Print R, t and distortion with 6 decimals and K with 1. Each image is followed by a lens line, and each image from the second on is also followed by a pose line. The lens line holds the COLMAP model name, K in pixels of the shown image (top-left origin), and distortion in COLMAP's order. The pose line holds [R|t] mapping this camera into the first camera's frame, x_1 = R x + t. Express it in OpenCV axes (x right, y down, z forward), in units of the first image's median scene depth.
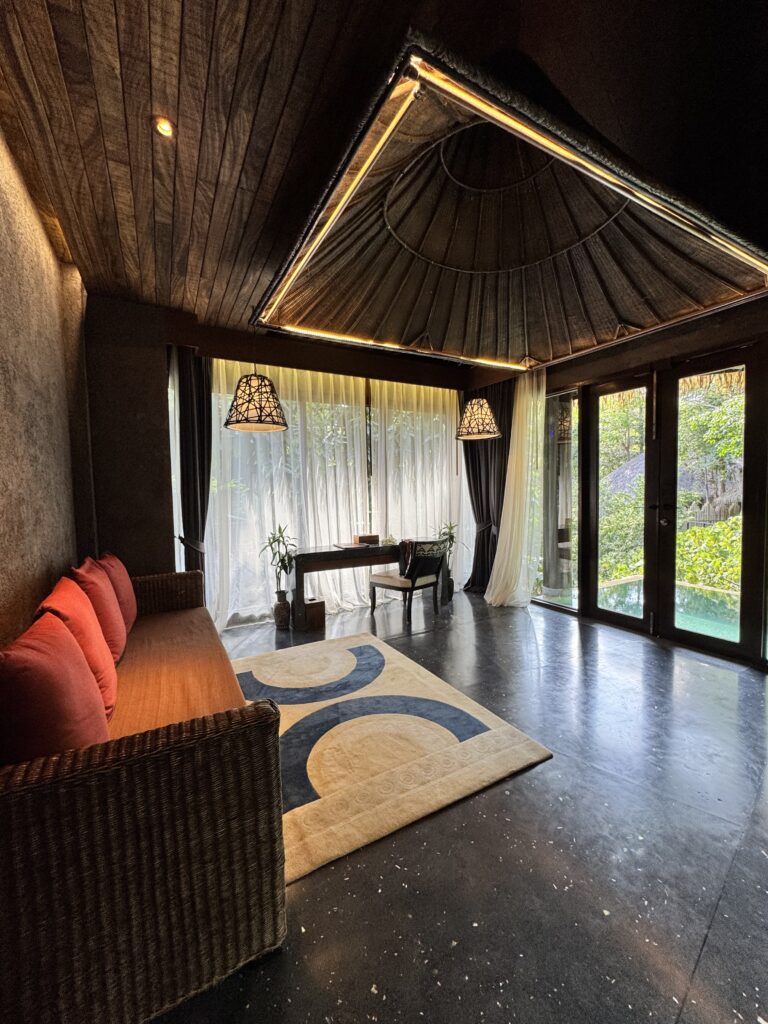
lens RADIAL K [[408.6, 0, 384.0], [0, 408.6, 512.0], [0, 0, 1]] dist [-0.003421, 0.000381]
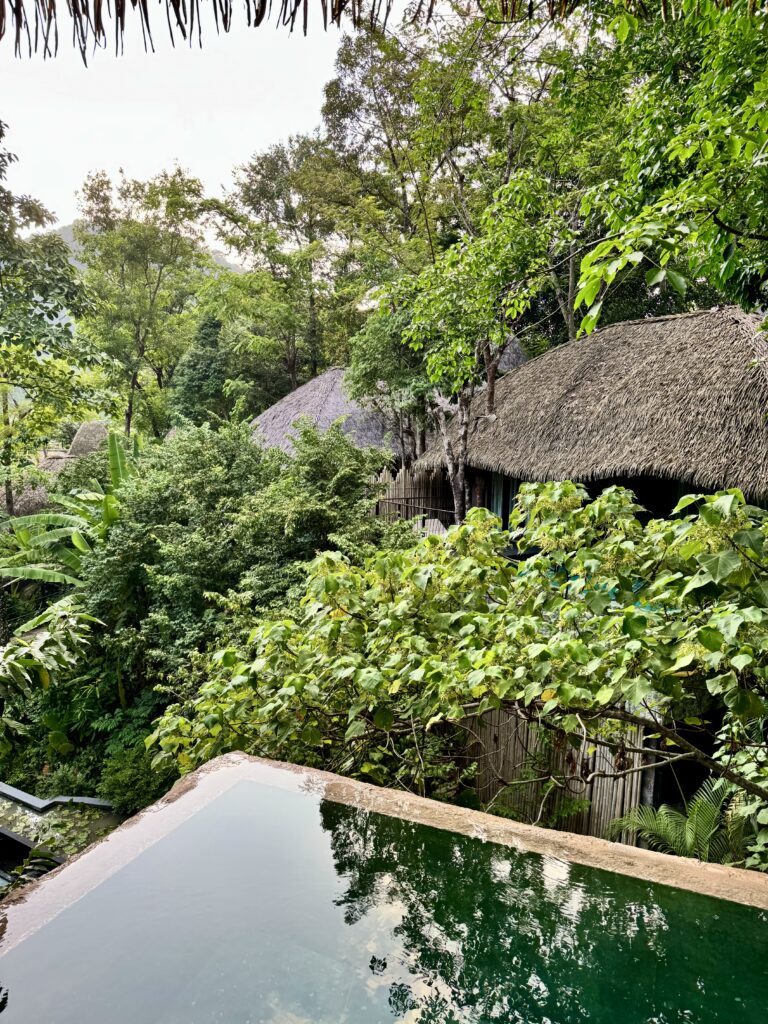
lens RADIAL K [[726.6, 0, 384.0], [0, 726.6, 512.0], [0, 0, 1]] dist [0.078377, -0.004057]
pose [[0.800038, -0.033450, 0.599016, 0.559392], [0.002850, 0.998645, 0.051960, -0.063937], [-0.599942, -0.039862, 0.799049, 0.699075]]
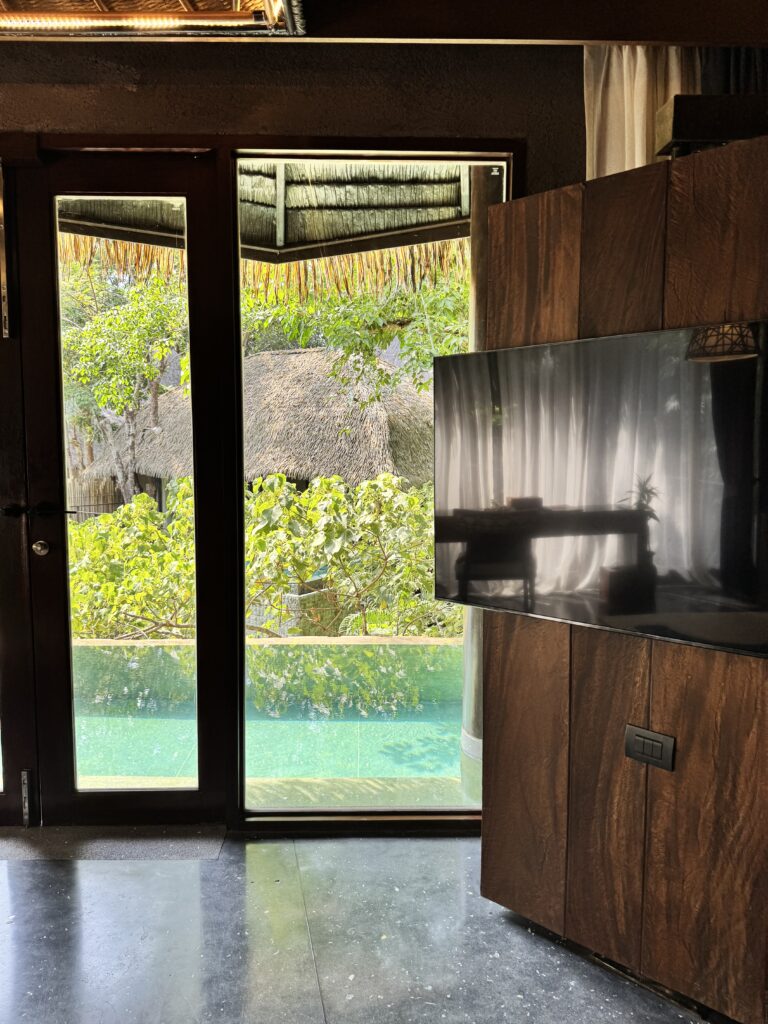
lens RADIAL K [[726.6, 0, 384.0], [0, 726.6, 512.0], [0, 0, 1]] dist [0.078377, -0.004057]
pose [[0.474823, -0.052113, 0.878537, 0.084544], [0.030039, 0.998623, 0.043001, -0.015198], [-0.879569, 0.005972, 0.475734, 0.147311]]
